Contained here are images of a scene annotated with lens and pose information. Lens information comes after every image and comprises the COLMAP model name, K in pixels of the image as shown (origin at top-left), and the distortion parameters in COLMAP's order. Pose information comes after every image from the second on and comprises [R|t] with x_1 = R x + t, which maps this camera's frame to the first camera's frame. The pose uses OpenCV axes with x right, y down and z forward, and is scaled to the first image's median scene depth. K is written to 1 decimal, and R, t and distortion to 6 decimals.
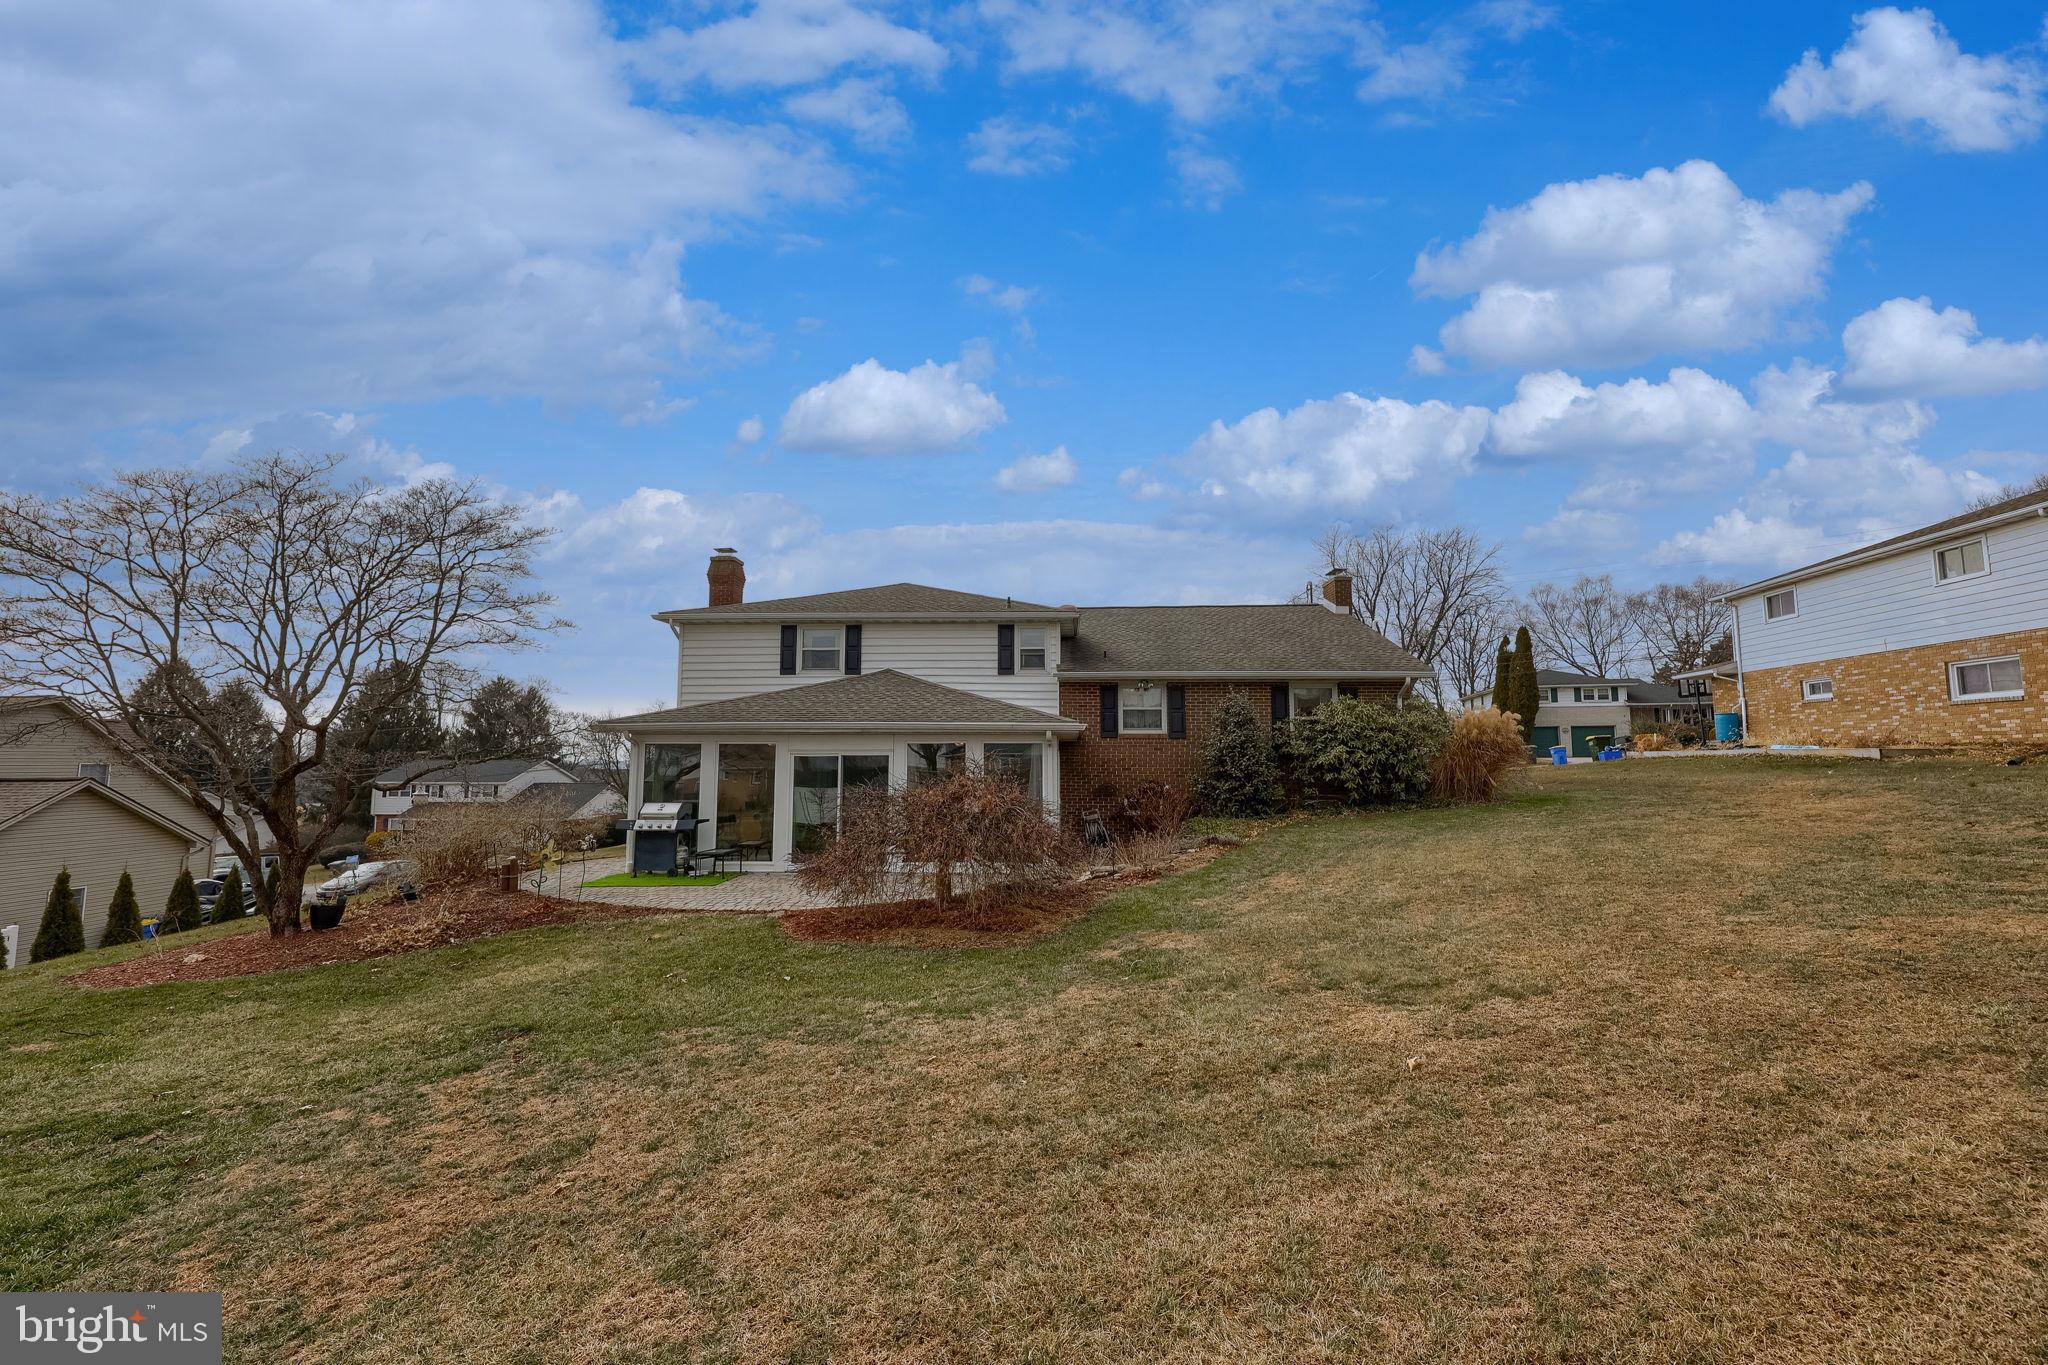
lens RADIAL K [[836.0, 0, 1024.0], [0, 836.0, 682.5], [0, 0, 1]] dist [-0.000232, 0.000057]
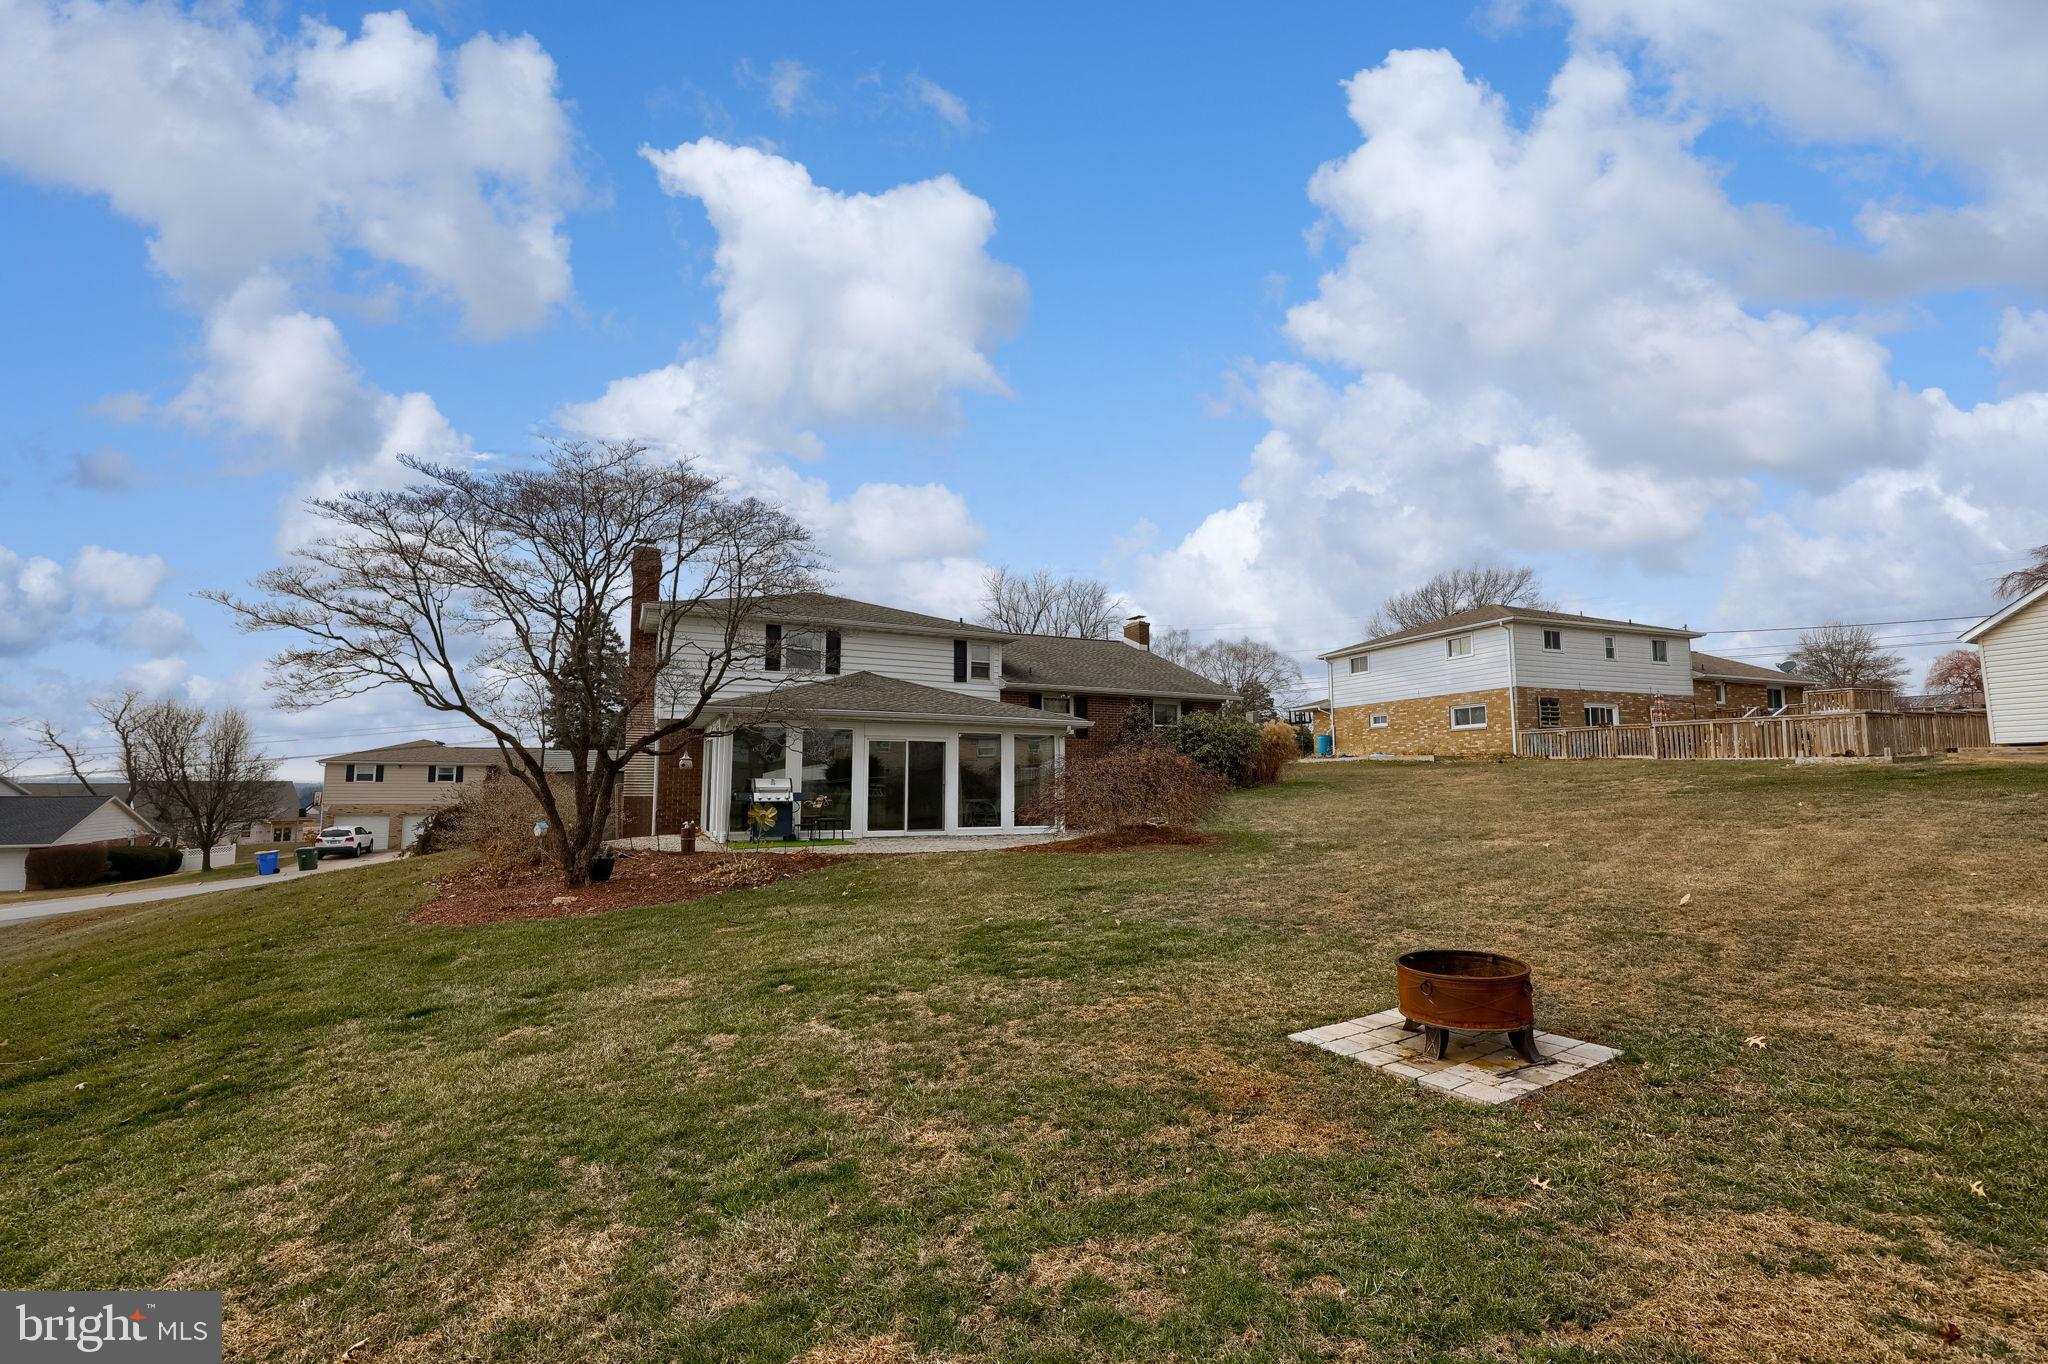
lens RADIAL K [[829.0, 0, 1045.4], [0, 829.0, 676.2], [0, 0, 1]] dist [0.000484, 0.000226]
pose [[0.885767, 0.060017, 0.460234, -0.462392], [-0.046446, 0.998089, -0.040764, 0.025383], [-0.461801, 0.014731, 0.886861, -0.121527]]
